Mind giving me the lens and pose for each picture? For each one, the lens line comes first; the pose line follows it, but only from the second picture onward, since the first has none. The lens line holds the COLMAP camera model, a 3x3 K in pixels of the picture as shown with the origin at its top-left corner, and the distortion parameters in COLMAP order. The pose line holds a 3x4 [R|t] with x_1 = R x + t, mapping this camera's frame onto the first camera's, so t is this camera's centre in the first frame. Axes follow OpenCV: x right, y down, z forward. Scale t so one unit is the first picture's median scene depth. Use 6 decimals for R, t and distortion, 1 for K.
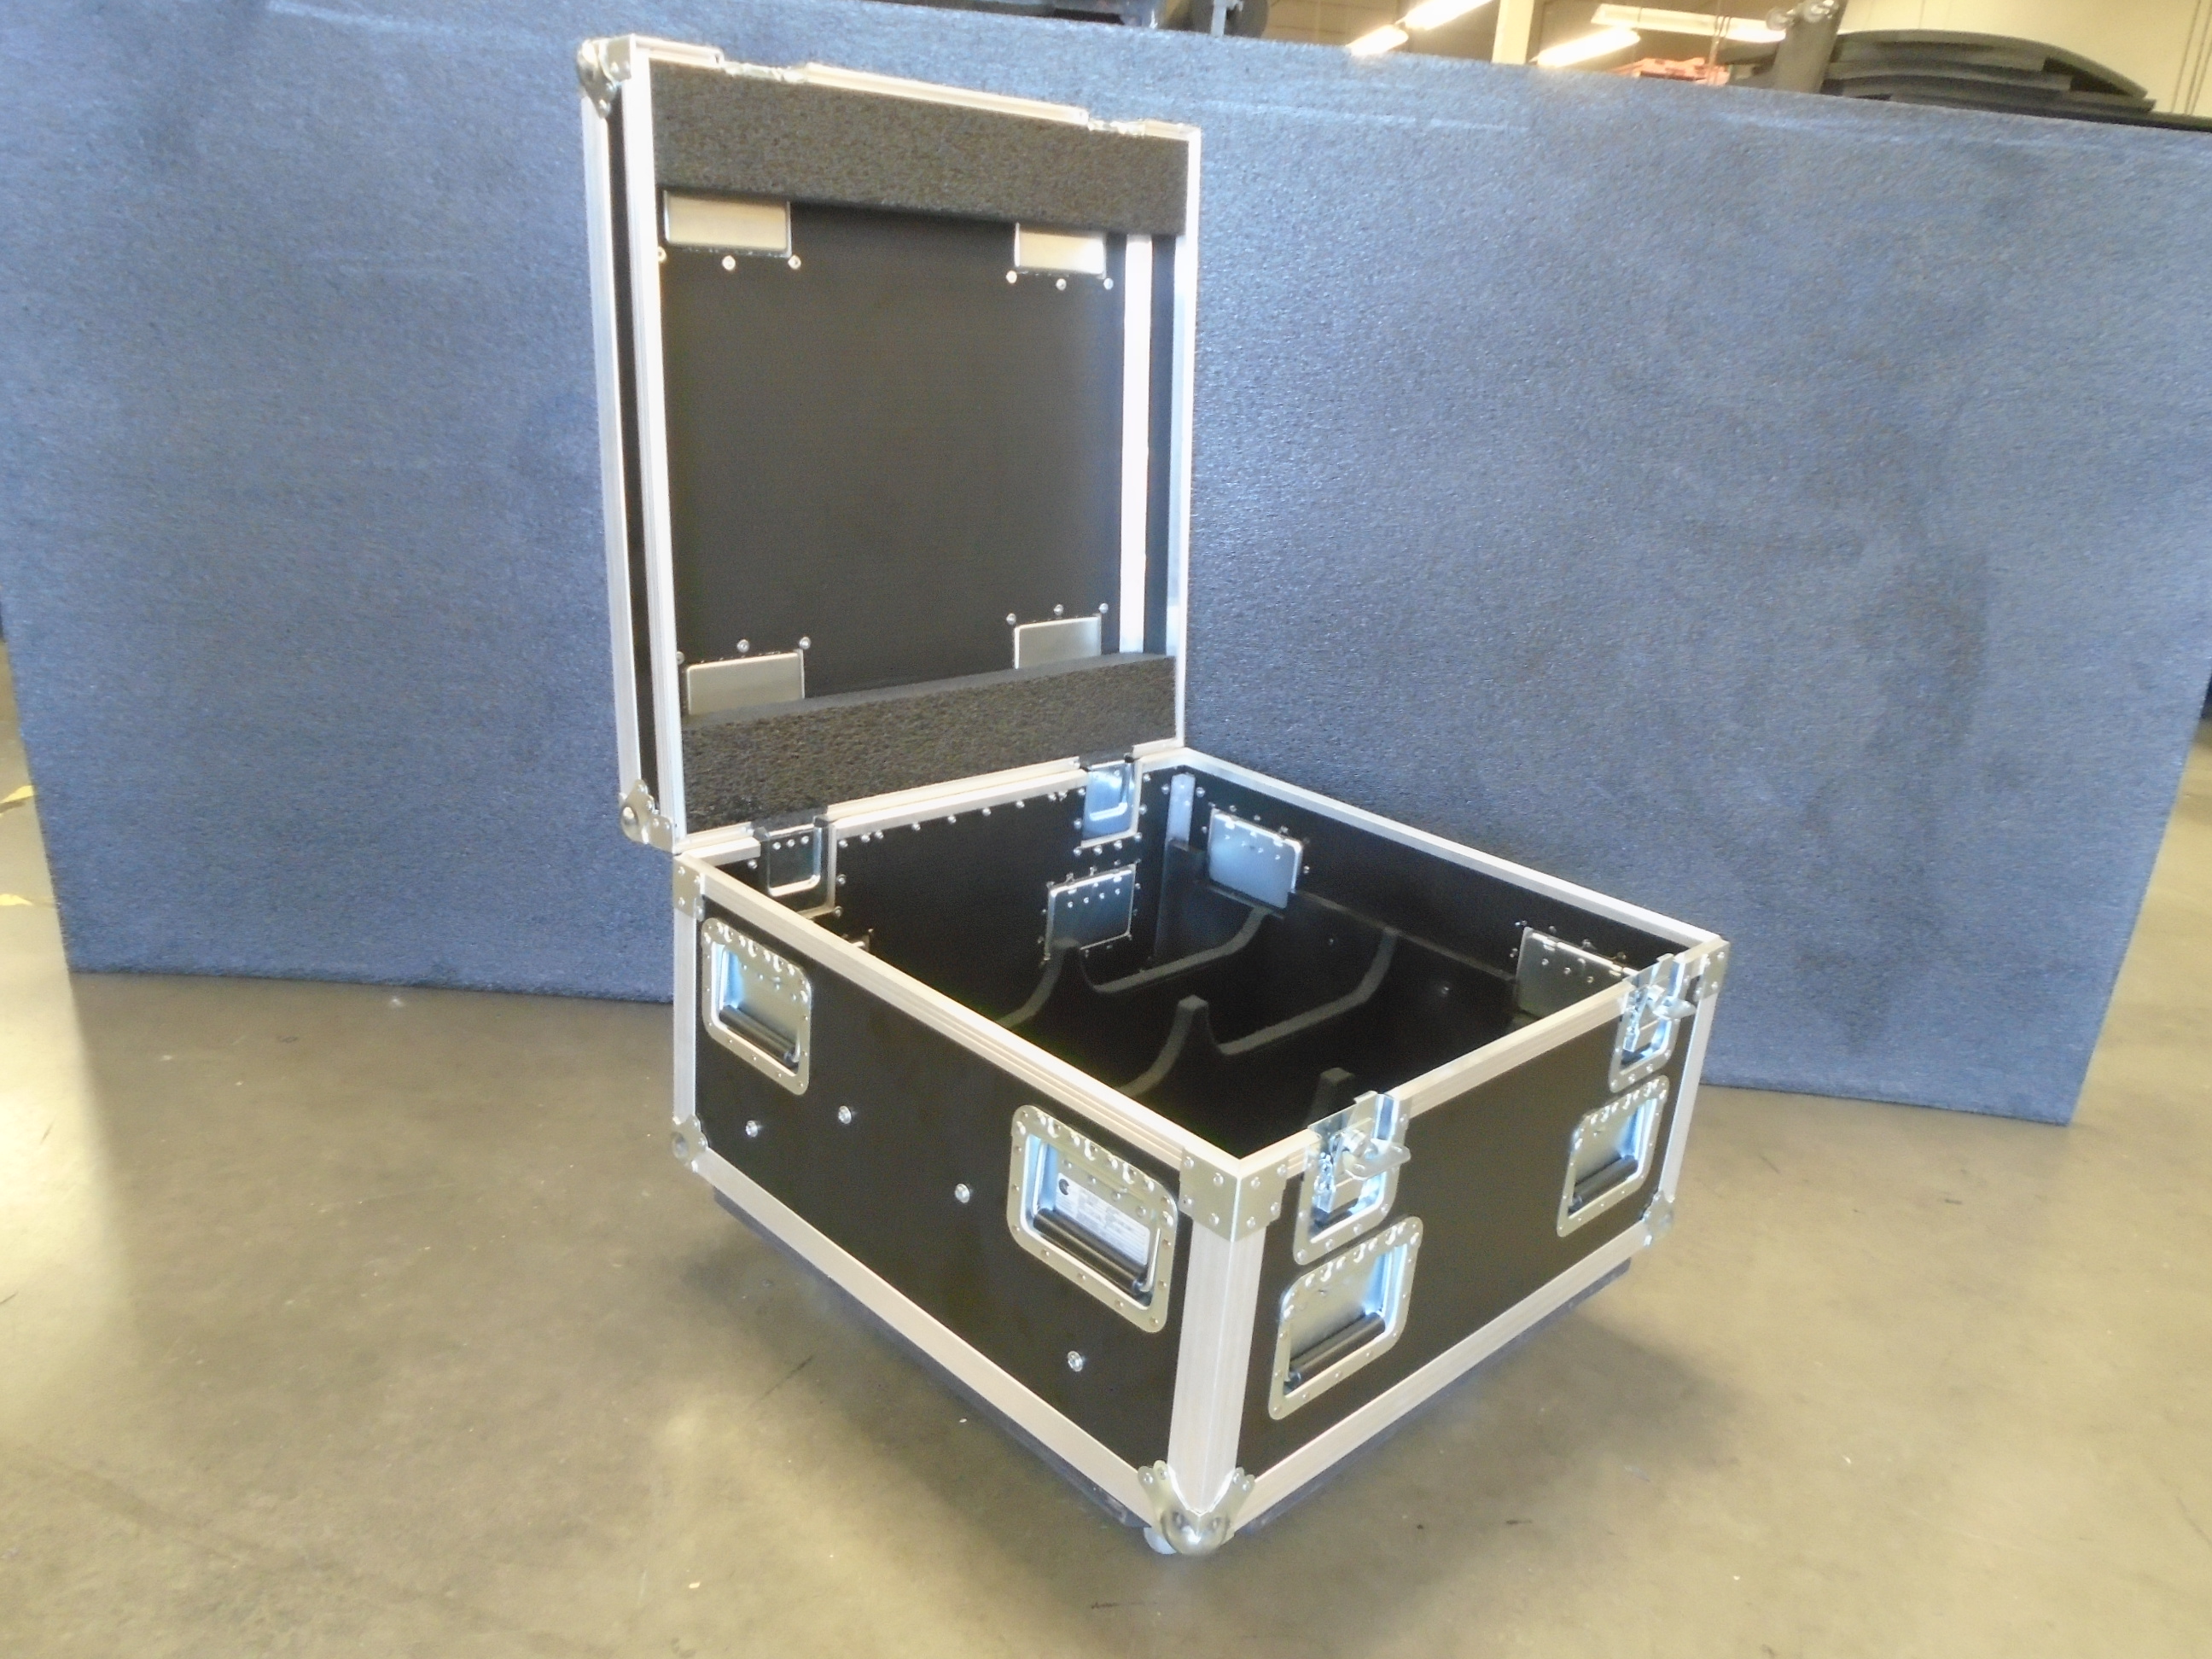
lens RADIAL K [[1697.2, 0, 1075.3], [0, 1697.2, 817.4], [0, 0, 1]] dist [-0.007549, -0.000054]
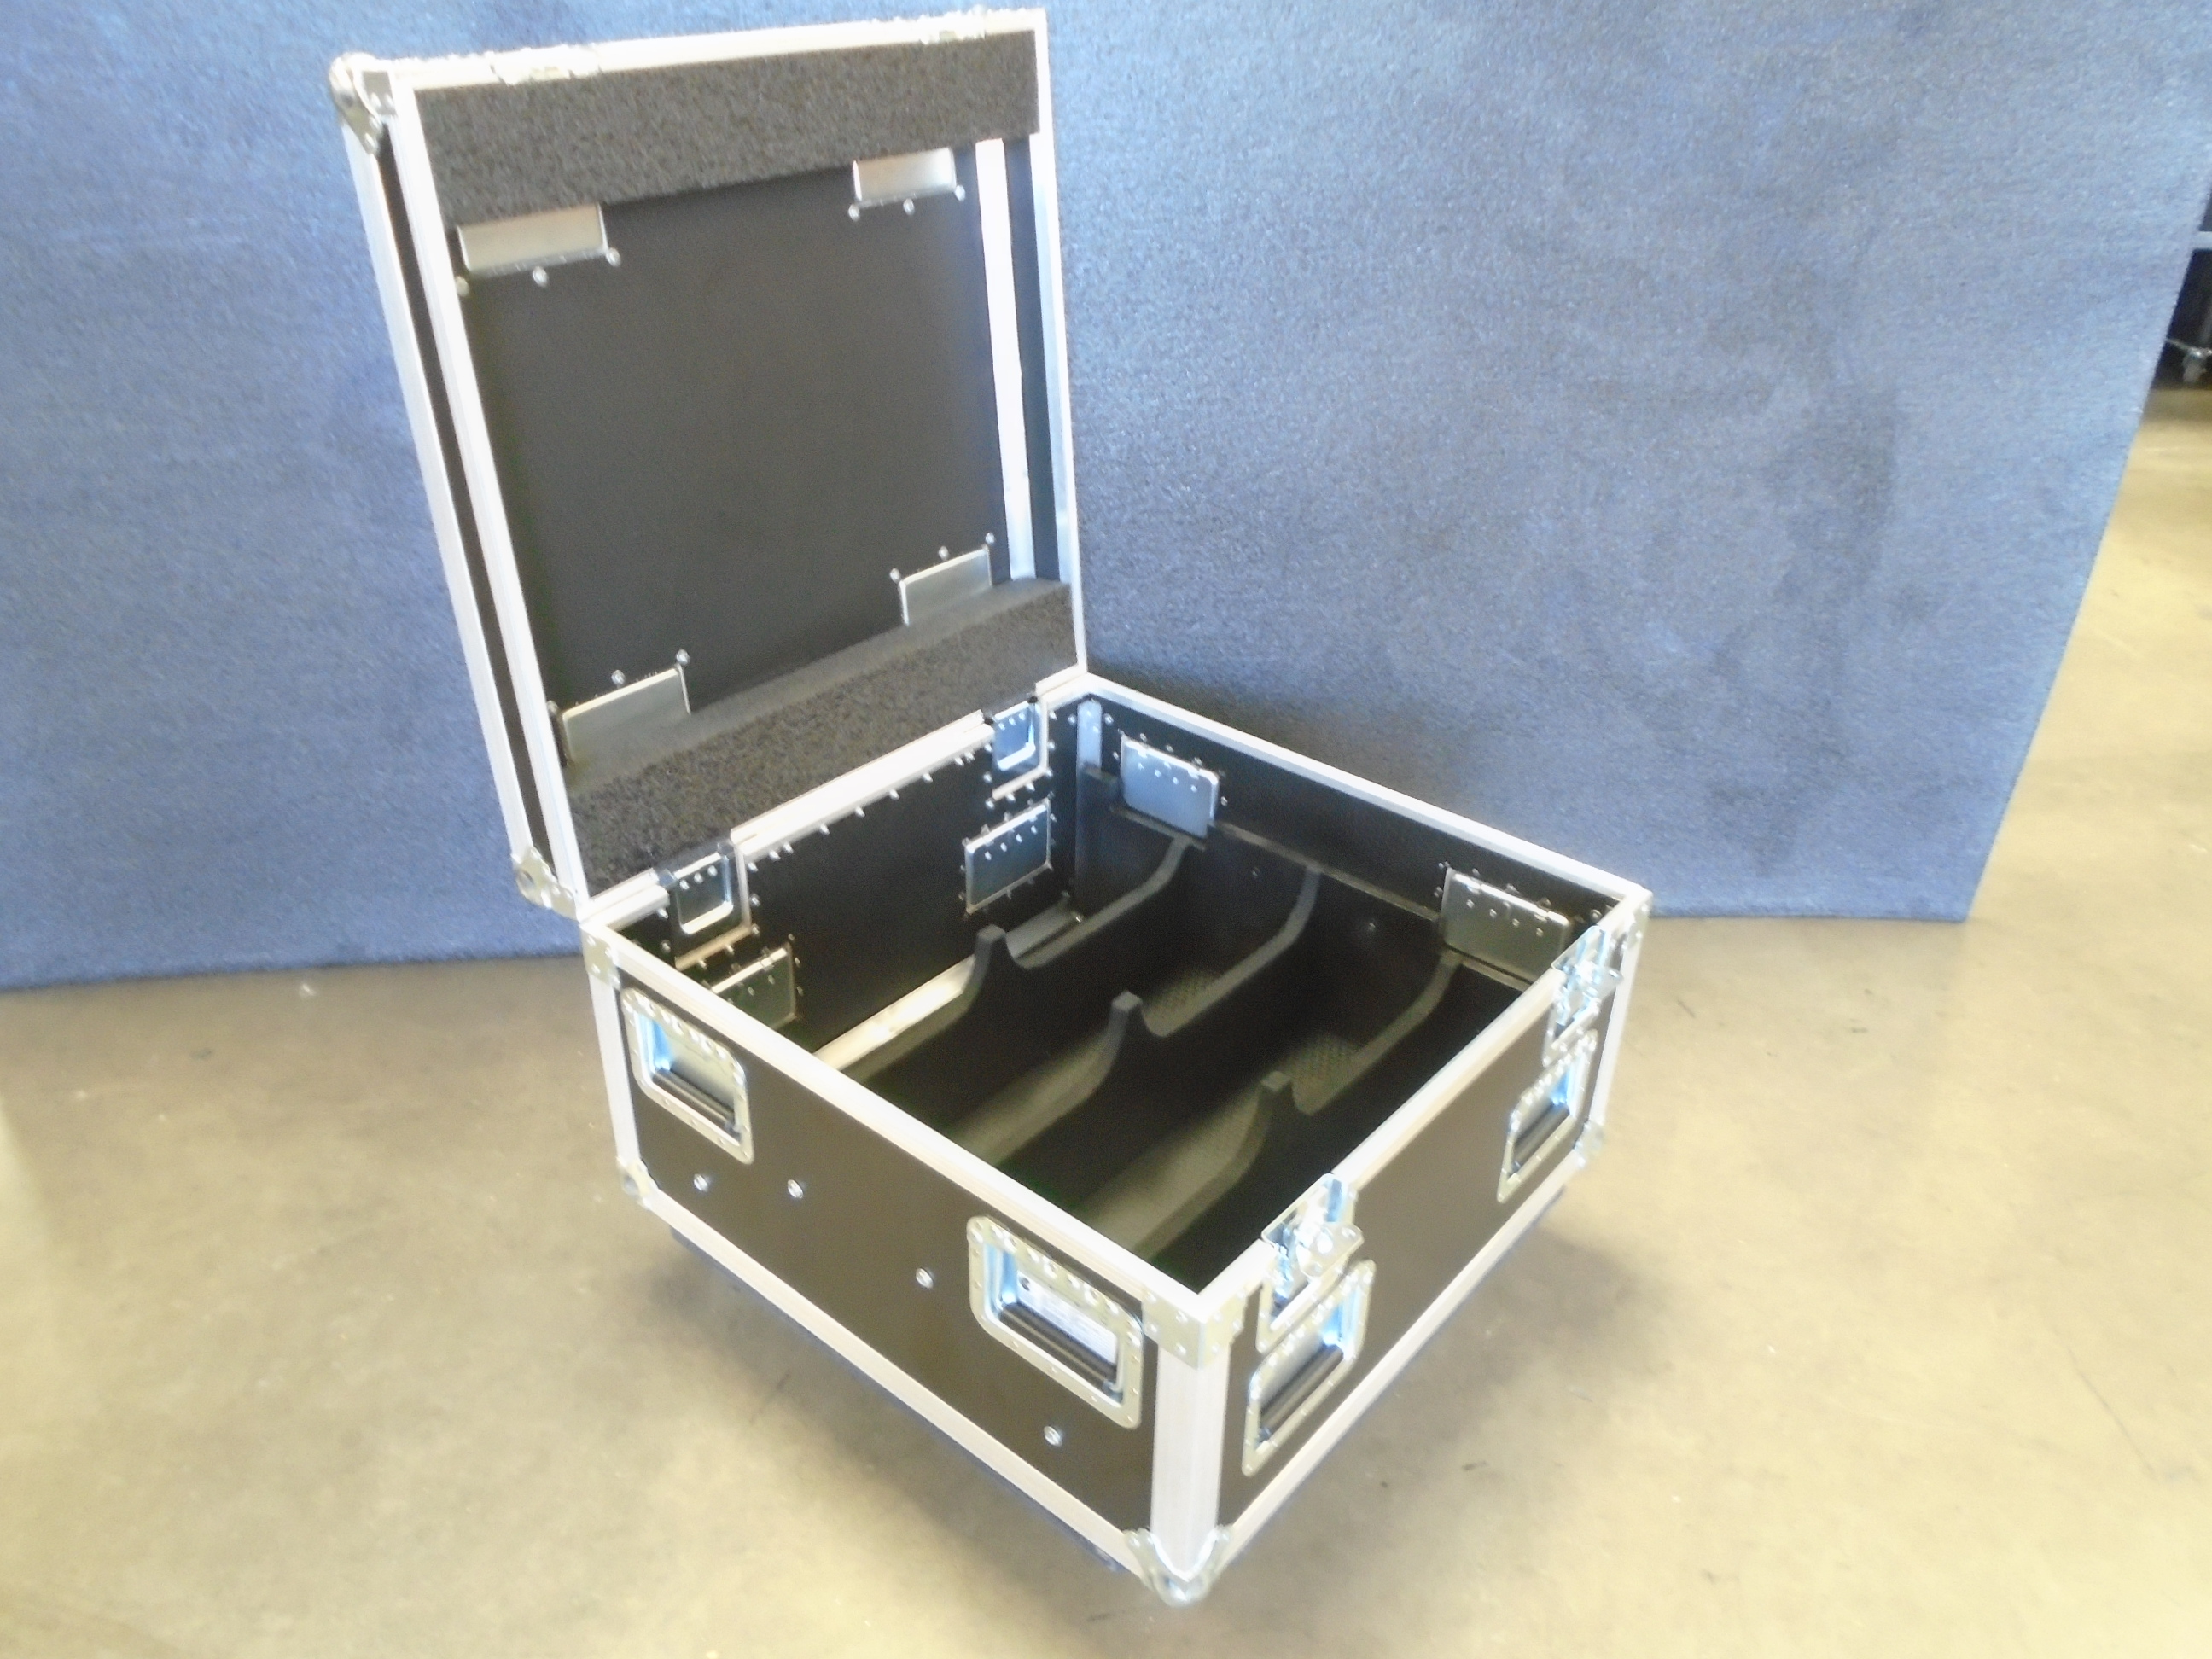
lens RADIAL K [[1697.2, 0, 1075.3], [0, 1697.2, 817.4], [0, 0, 1]] dist [-0.007549, -0.000054]
pose [[0.993387, -0.104320, 0.047952, 0.002330], [0.092282, 0.973956, 0.207108, -0.168835], [-0.068308, -0.201313, 0.977142, 0.041832]]
